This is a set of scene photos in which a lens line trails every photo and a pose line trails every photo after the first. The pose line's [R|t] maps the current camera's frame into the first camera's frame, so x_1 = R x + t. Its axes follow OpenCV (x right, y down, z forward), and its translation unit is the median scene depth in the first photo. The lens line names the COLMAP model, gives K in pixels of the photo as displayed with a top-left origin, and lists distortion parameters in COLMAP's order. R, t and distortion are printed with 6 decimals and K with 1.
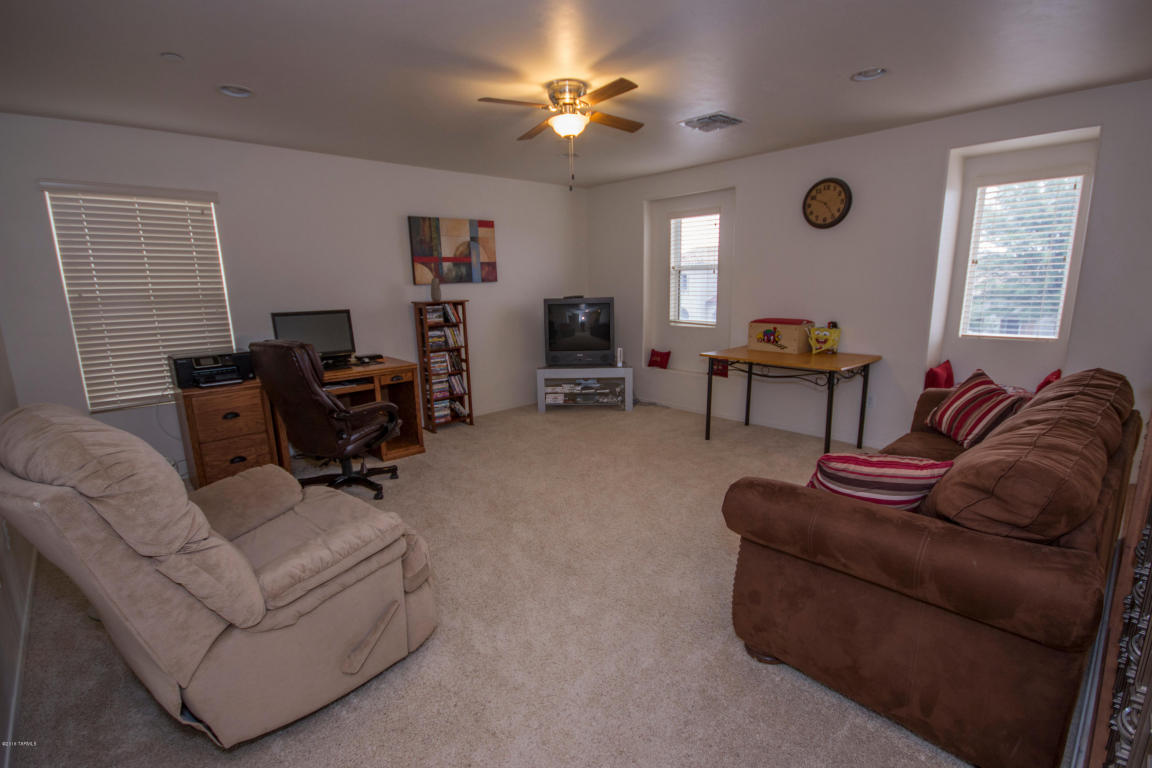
lens RADIAL K [[528.3, 0, 577.1], [0, 528.3, 390.5], [0, 0, 1]] dist [0.003035, -0.007110]
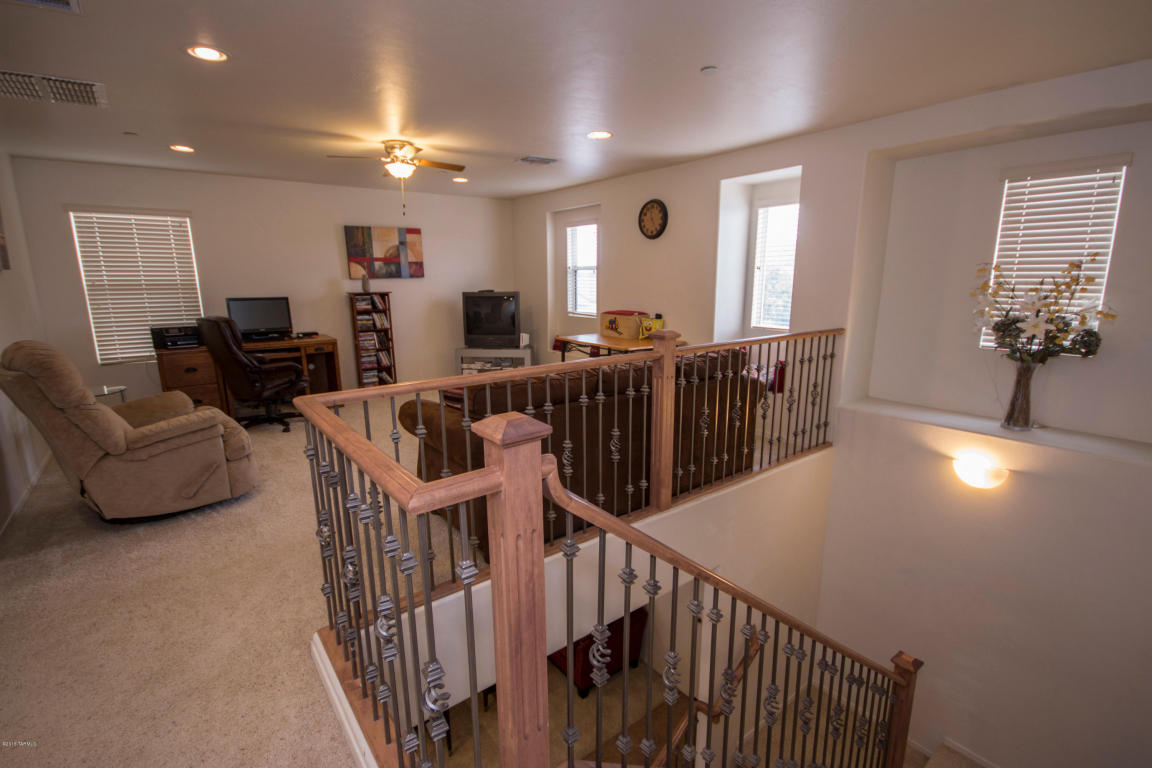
lens RADIAL K [[528.3, 0, 577.1], [0, 528.3, 390.5], [0, 0, 1]] dist [0.003035, -0.007110]
pose [[0.995725, 0.033465, -0.086093, 0.364950], [-0.032719, 0.999414, 0.010065, 0.039715], [0.086380, -0.007205, 0.996236, -0.234913]]
